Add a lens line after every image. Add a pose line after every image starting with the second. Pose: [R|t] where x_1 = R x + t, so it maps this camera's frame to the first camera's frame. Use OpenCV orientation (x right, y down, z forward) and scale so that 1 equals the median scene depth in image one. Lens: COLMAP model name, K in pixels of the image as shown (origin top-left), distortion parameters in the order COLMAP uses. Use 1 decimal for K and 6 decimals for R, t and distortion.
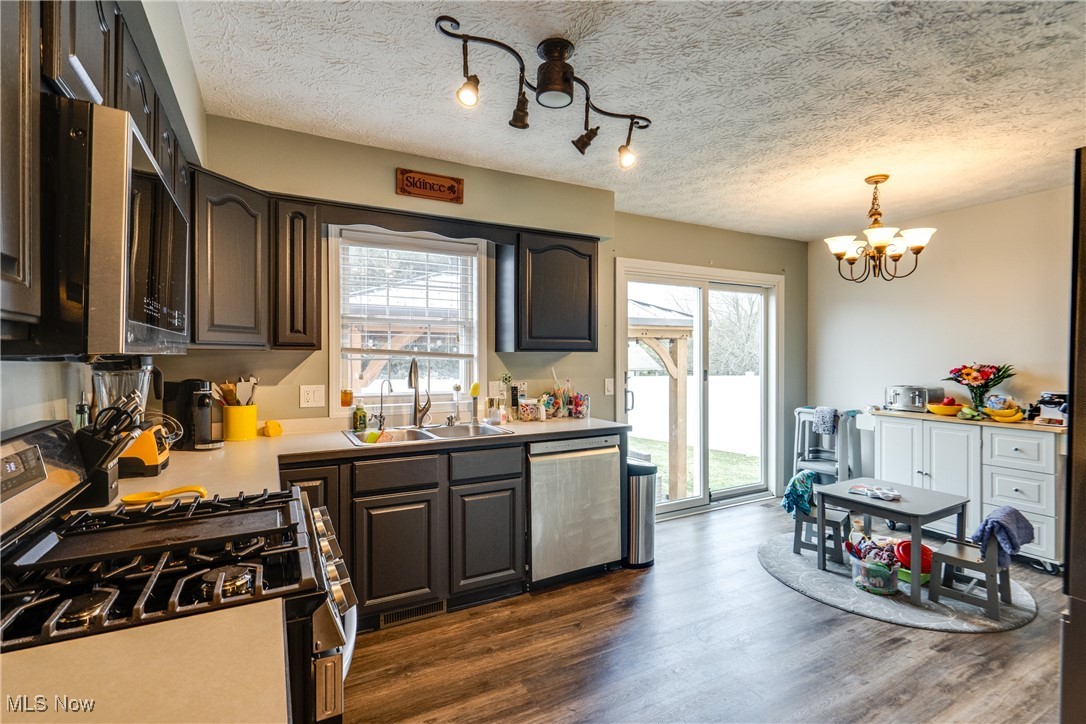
lens RADIAL K [[499.3, 0, 534.4], [0, 499.3, 364.0], [0, 0, 1]] dist [-0.003388, 0.002136]
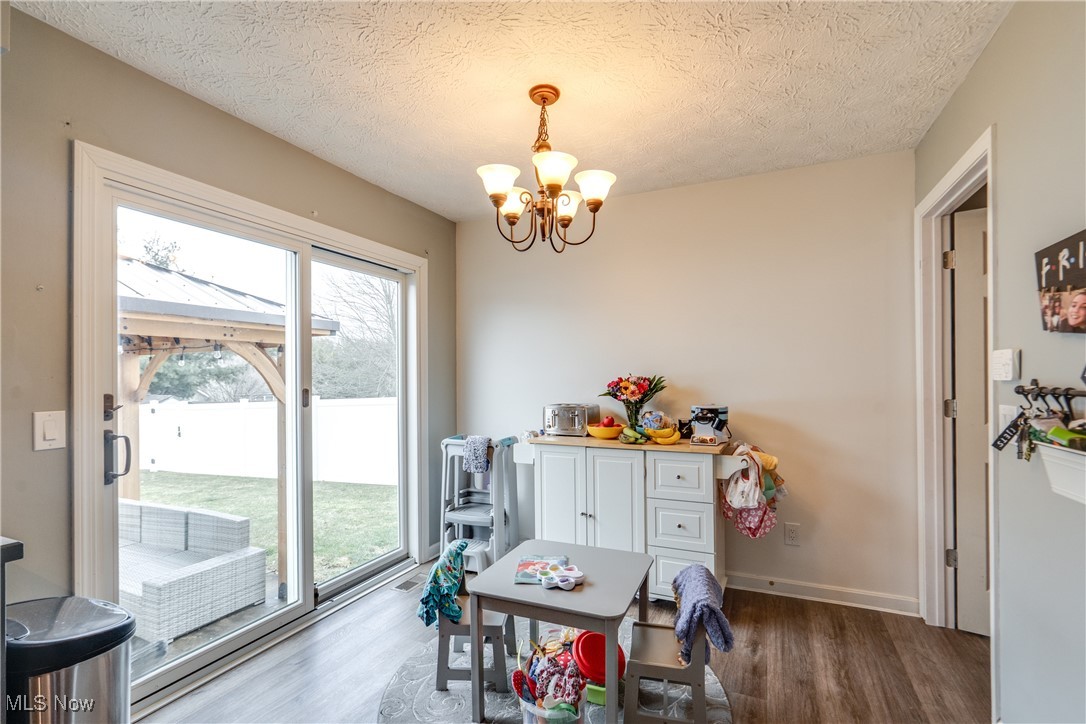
lens RADIAL K [[499.3, 0, 534.4], [0, 499.3, 364.0], [0, 0, 1]] dist [-0.003388, 0.002136]
pose [[0.796082, 0.013280, 0.605043, 0.235299], [0.014506, 0.999053, -0.041015, 0.012110], [-0.605014, 0.041429, 0.795136, 0.417683]]
